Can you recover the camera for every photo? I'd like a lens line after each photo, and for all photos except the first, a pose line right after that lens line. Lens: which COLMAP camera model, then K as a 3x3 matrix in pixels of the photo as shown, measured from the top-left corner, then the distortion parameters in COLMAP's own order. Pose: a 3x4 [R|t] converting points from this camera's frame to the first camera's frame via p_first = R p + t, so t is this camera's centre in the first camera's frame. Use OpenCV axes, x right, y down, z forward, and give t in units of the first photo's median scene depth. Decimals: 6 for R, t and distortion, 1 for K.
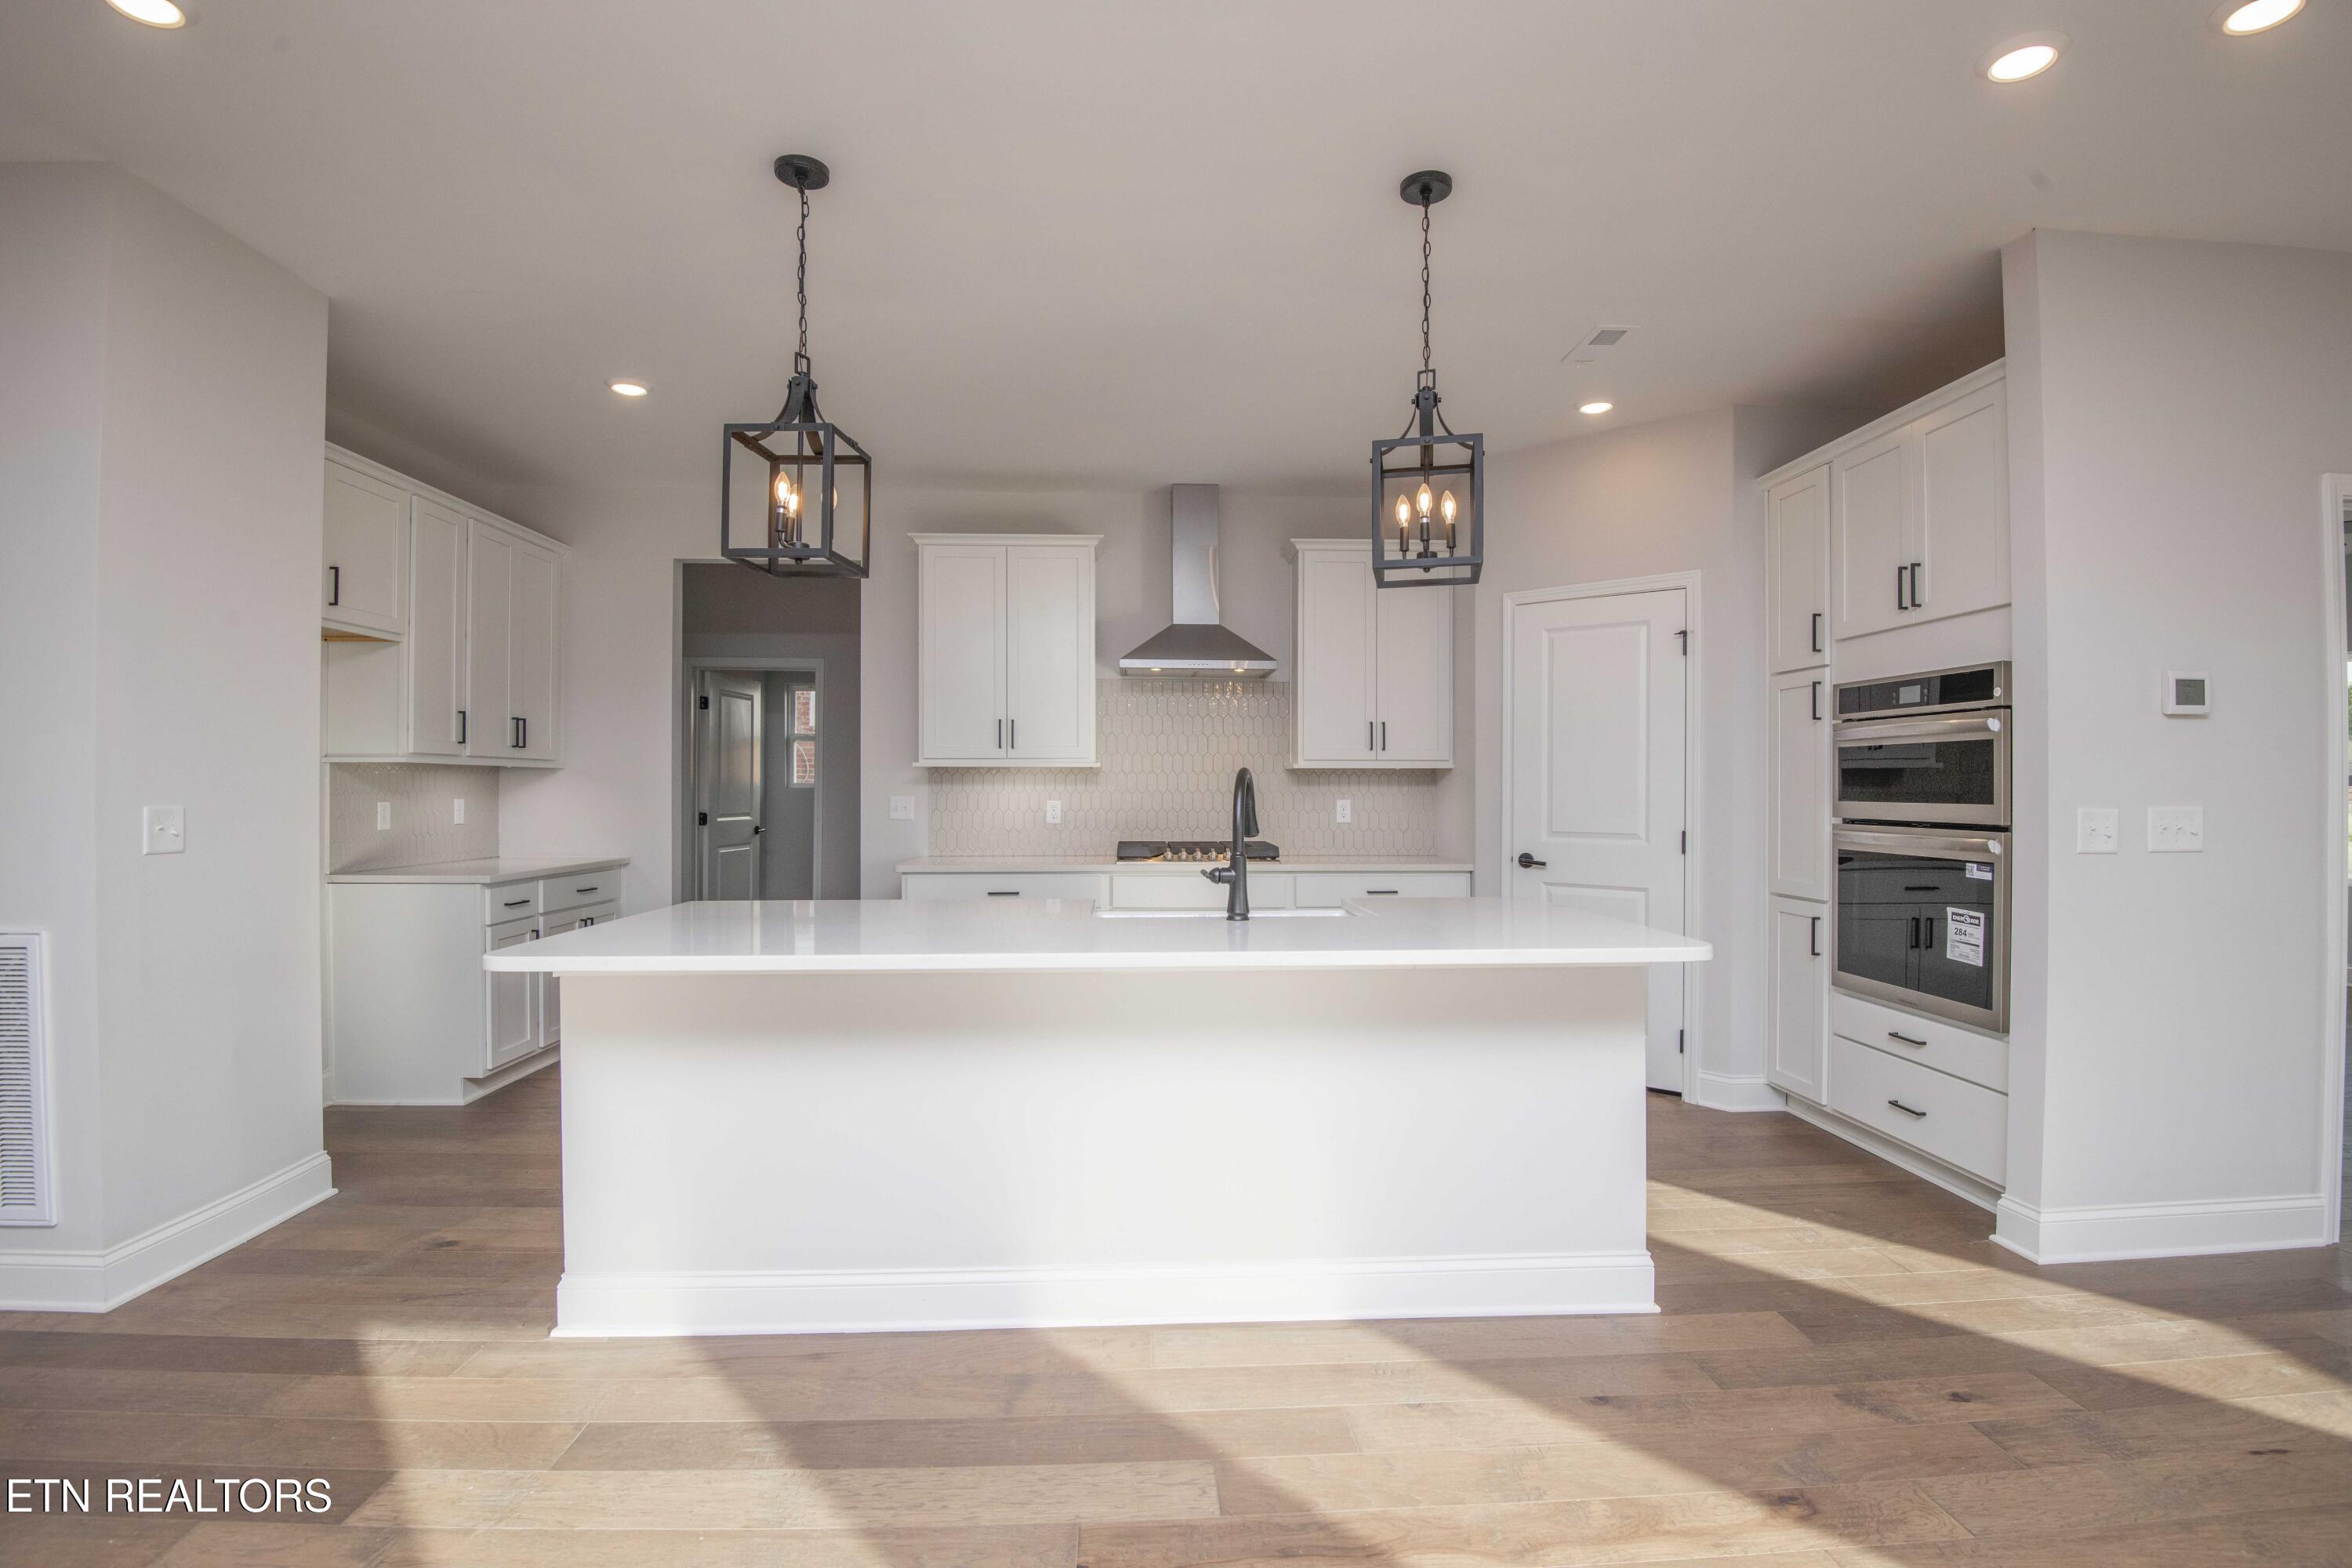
lens RADIAL K [[1095.6, 0, 1188.3], [0, 1095.6, 782.2], [0, 0, 1]] dist [-0.043636, -0.000215]
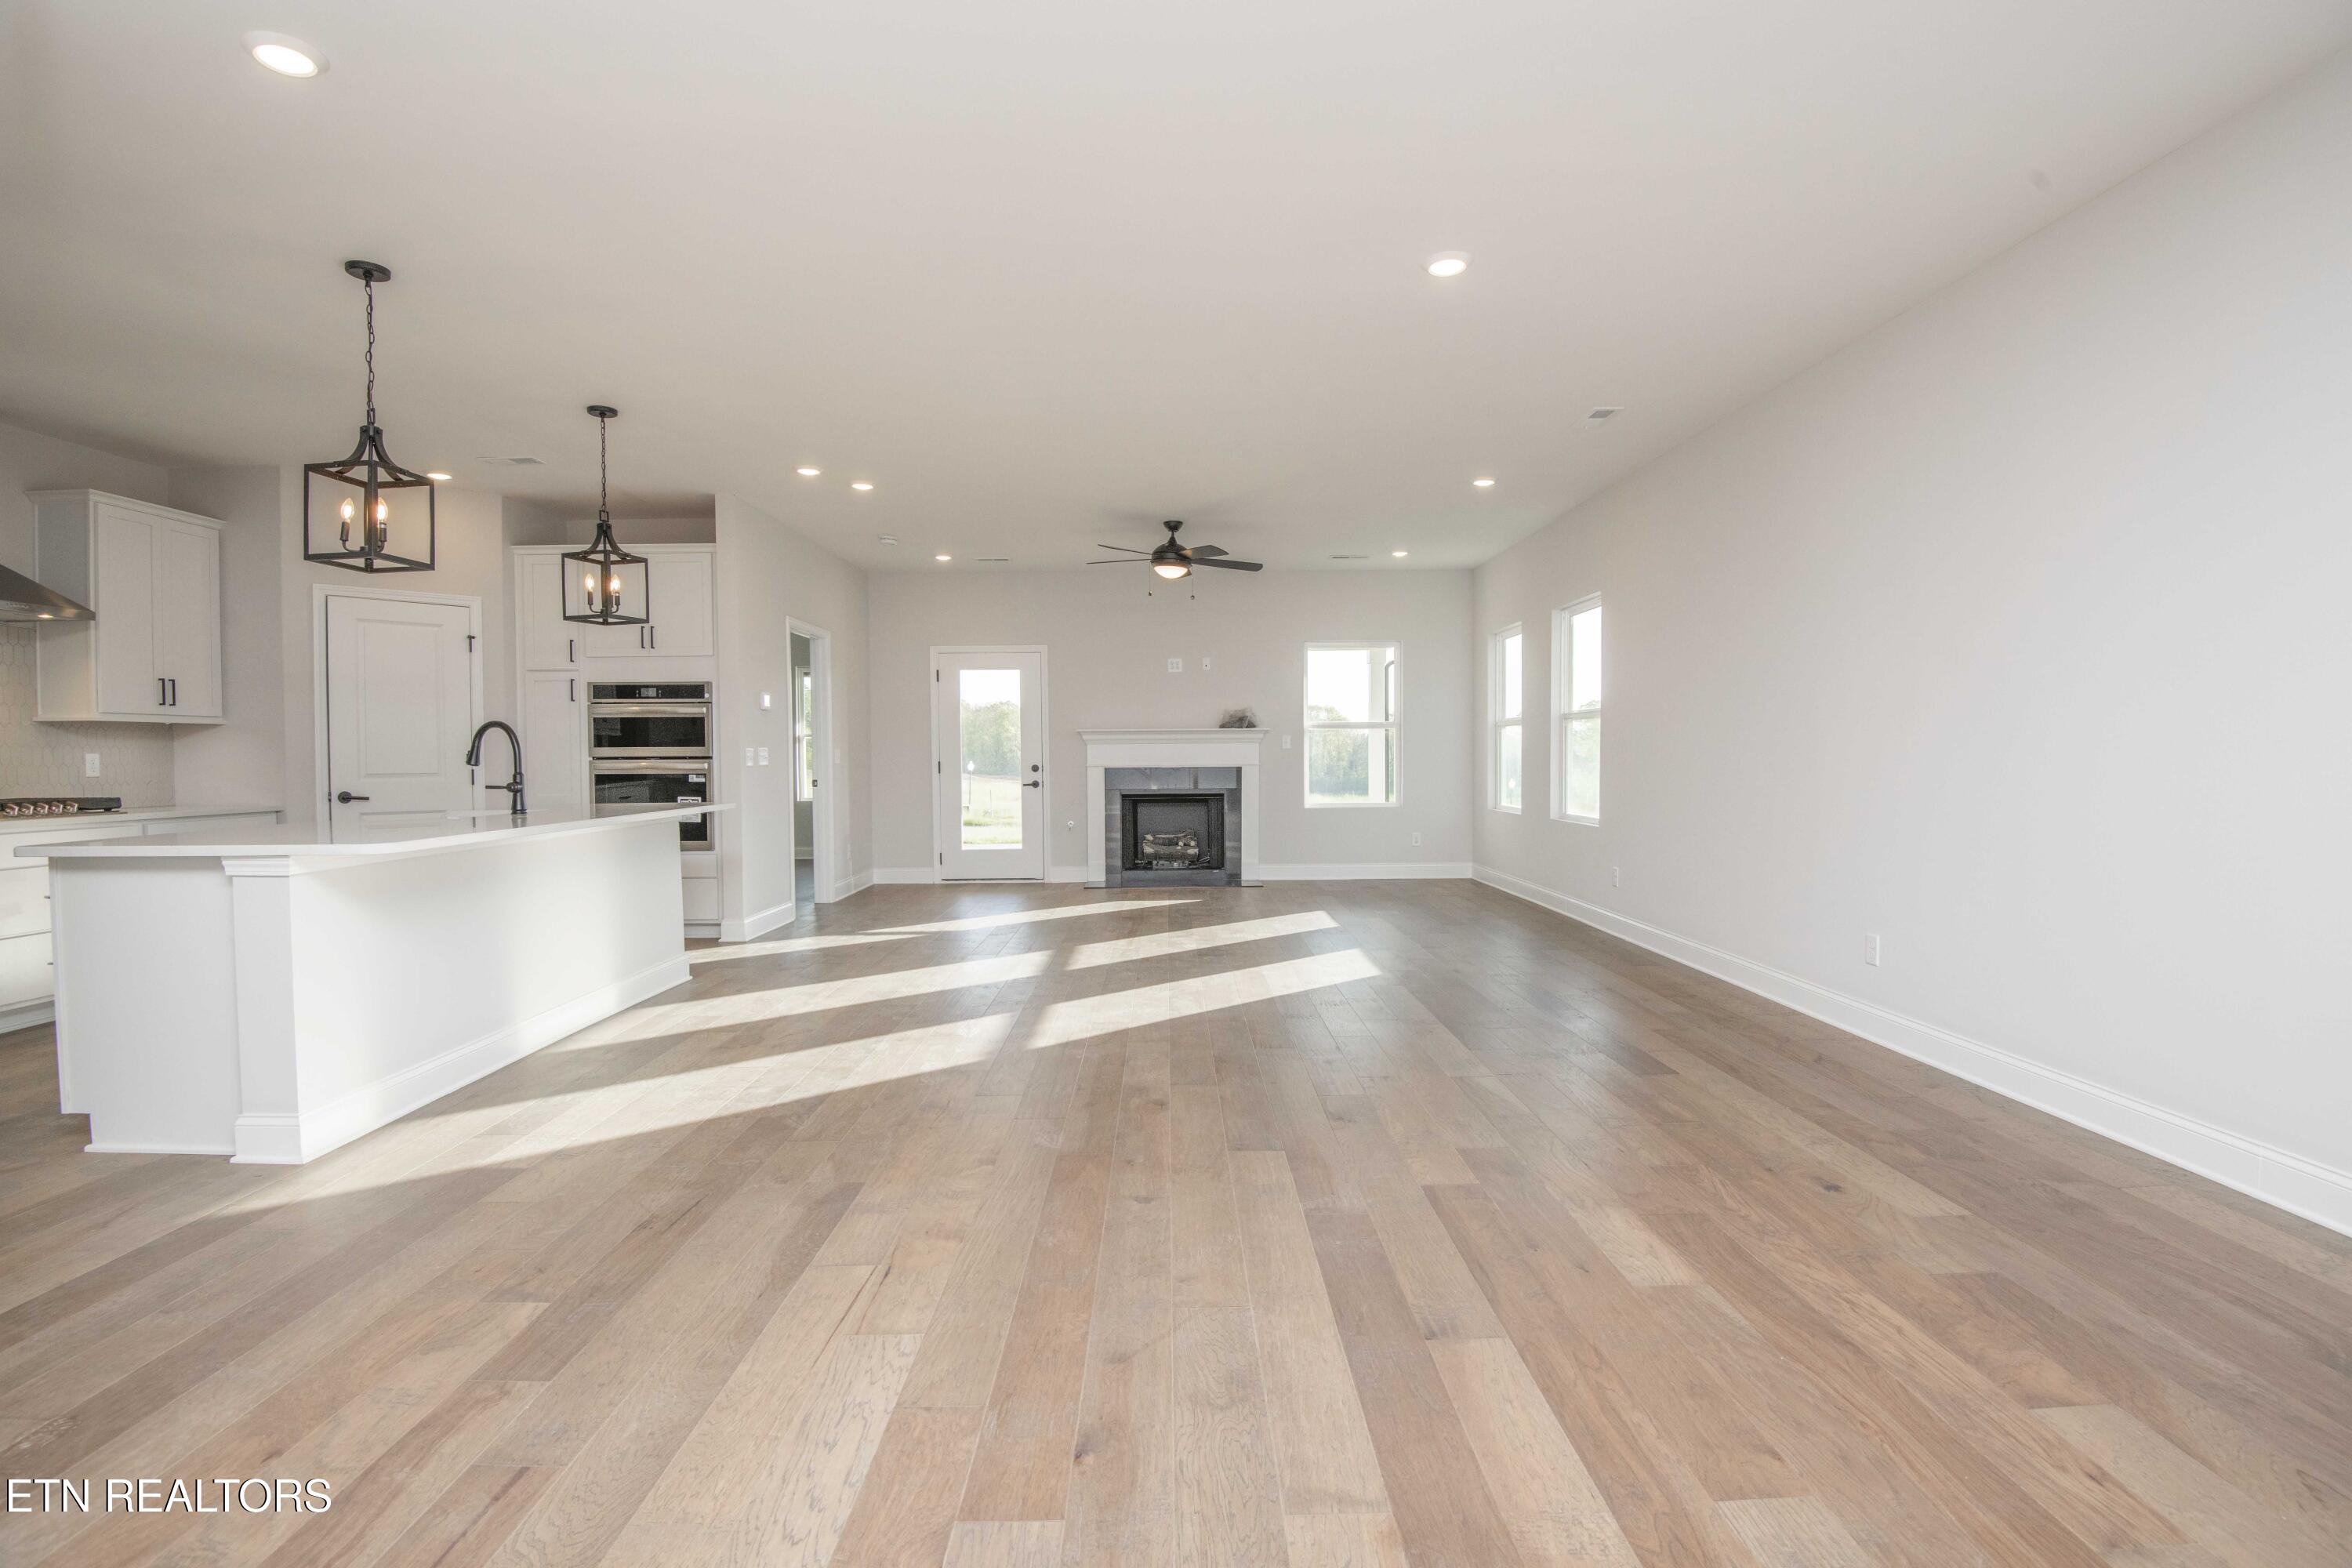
lens RADIAL K [[1087.4, 0, 1184.7], [0, 1087.4, 786.1], [0, 0, 1]] dist [-0.015108, -0.016463]
pose [[0.037204, -0.032019, 0.998795, -1.436117], [0.001375, 0.999487, 0.031990, 0.031256], [-0.999307, 0.000183, 0.037229, -0.063659]]
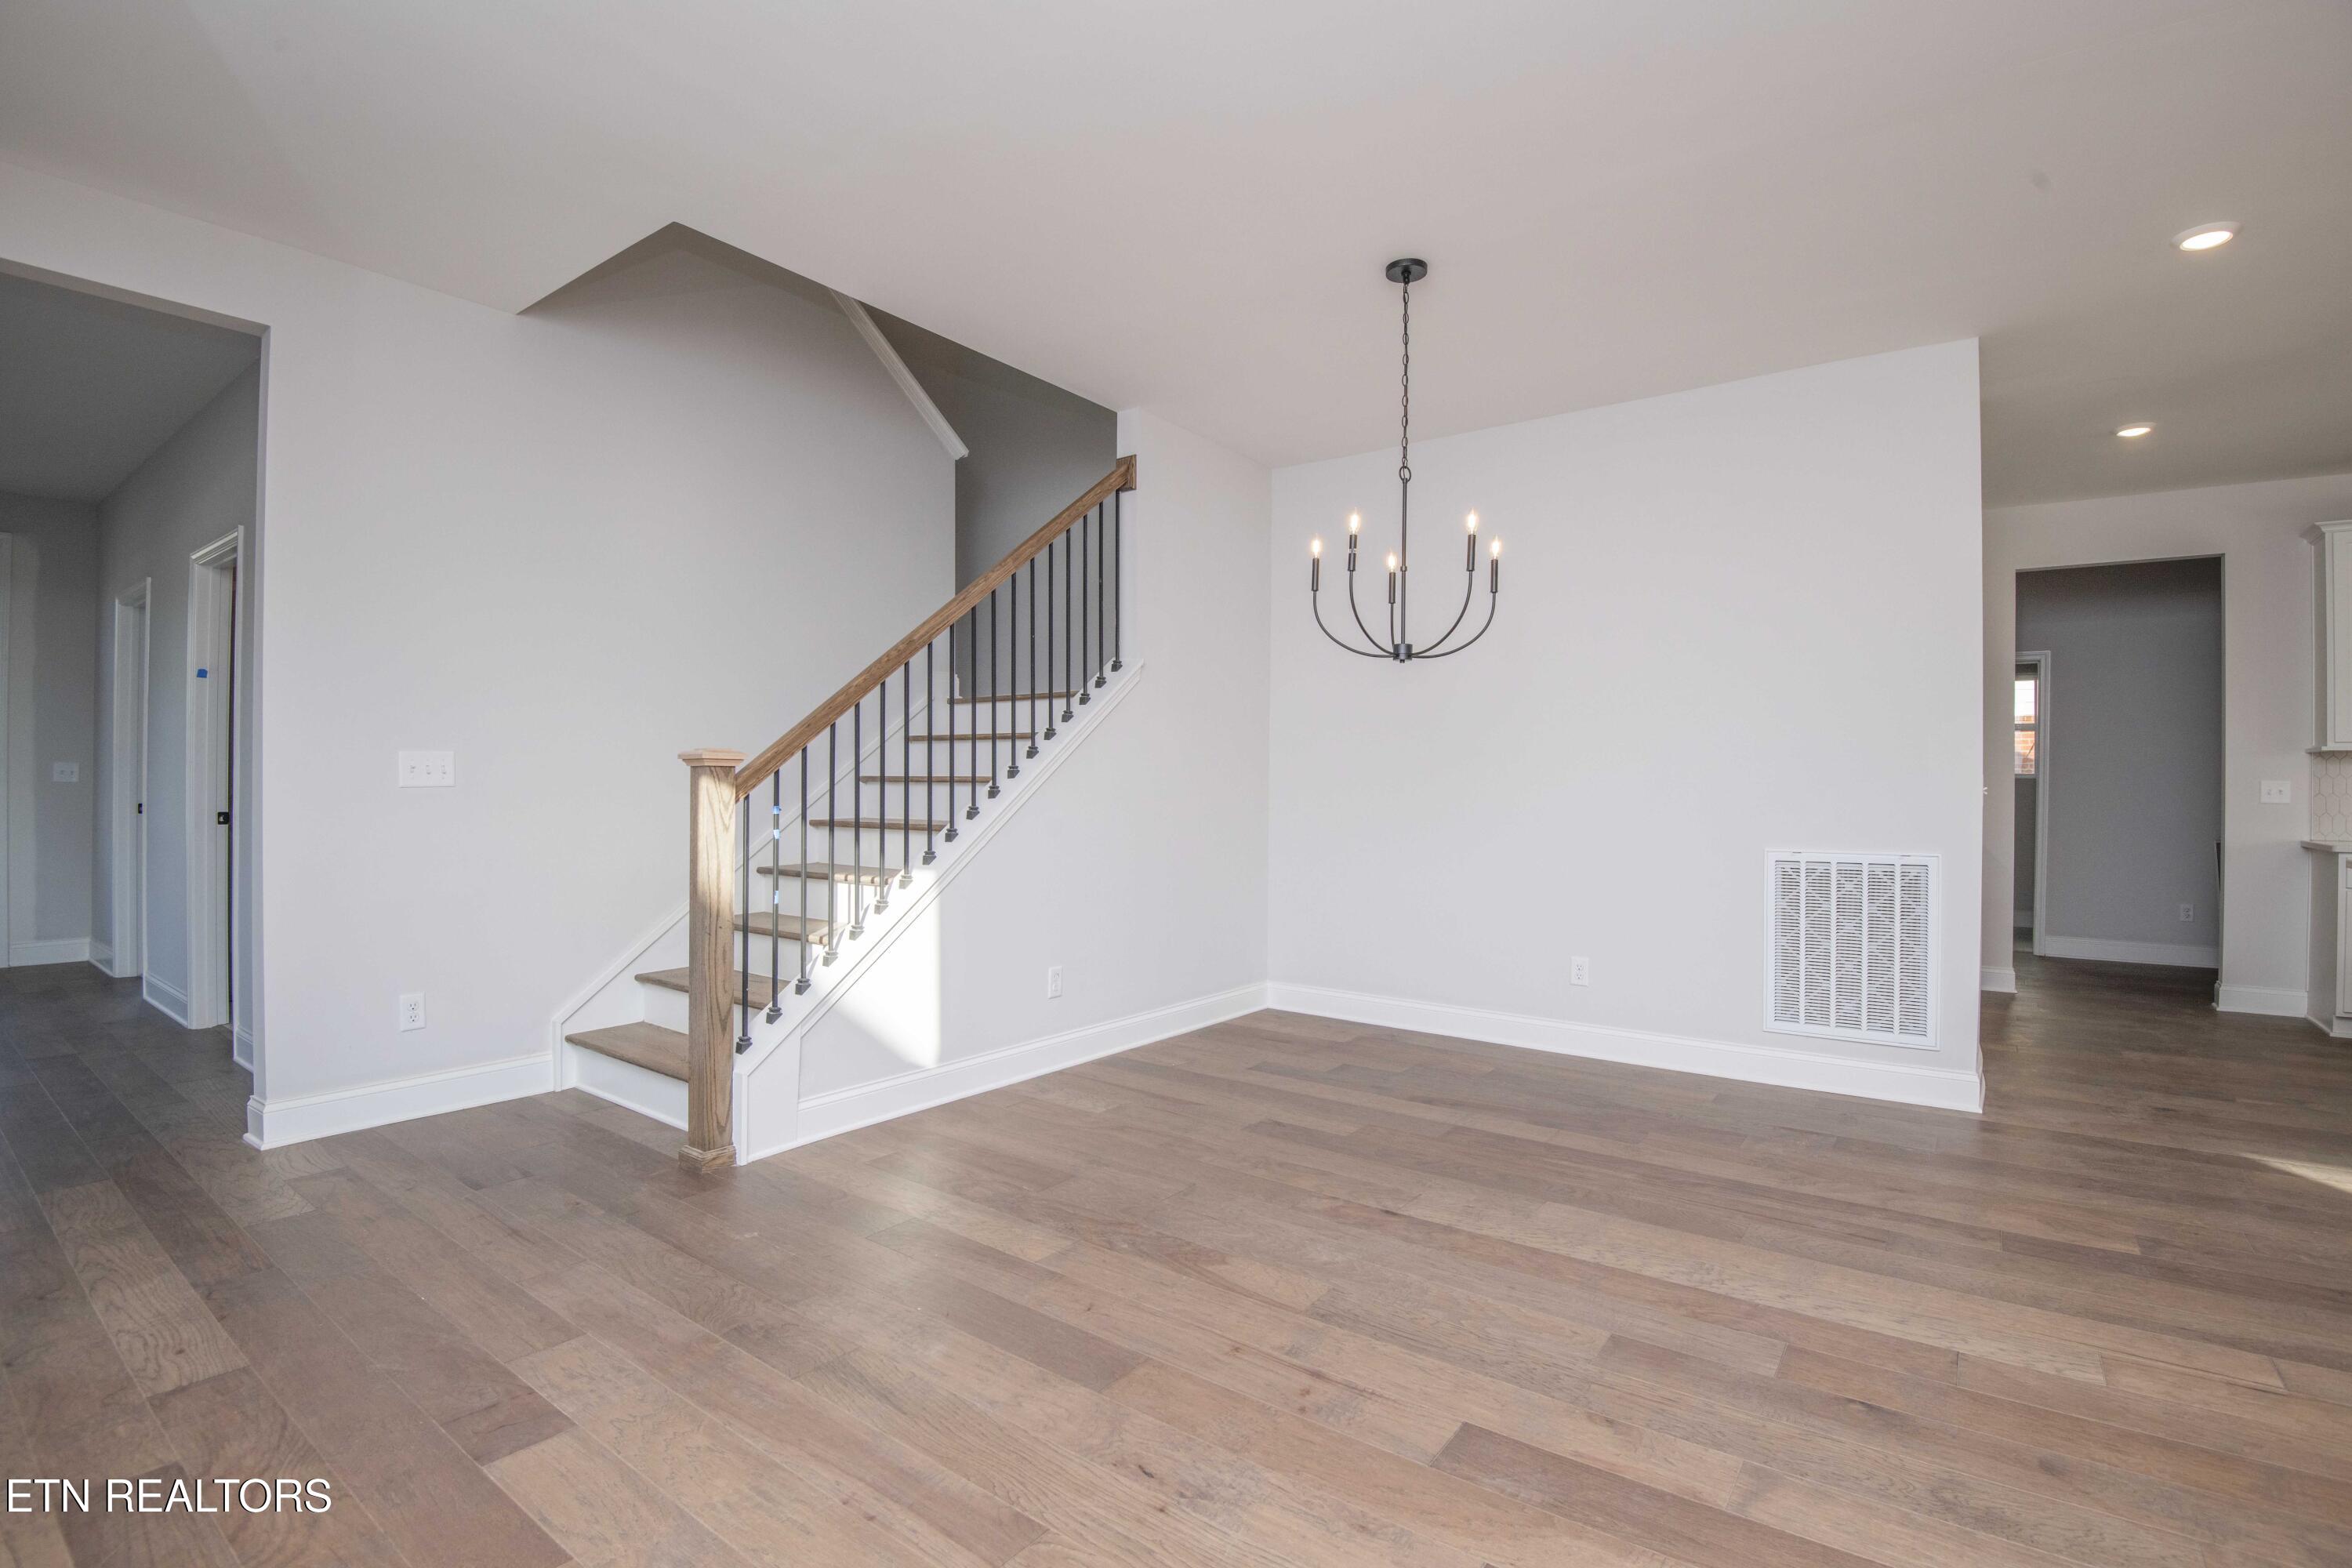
lens RADIAL K [[1087.9, 0, 1176.0], [0, 1087.9, 784.0], [0, 0, 1]] dist [-0.016407, -0.011341]
pose [[0.769532, 0.006488, -0.638575, -0.777428], [-0.002811, 0.999973, 0.006772, 0.027052], [0.638602, -0.003416, 0.769530, -0.757499]]
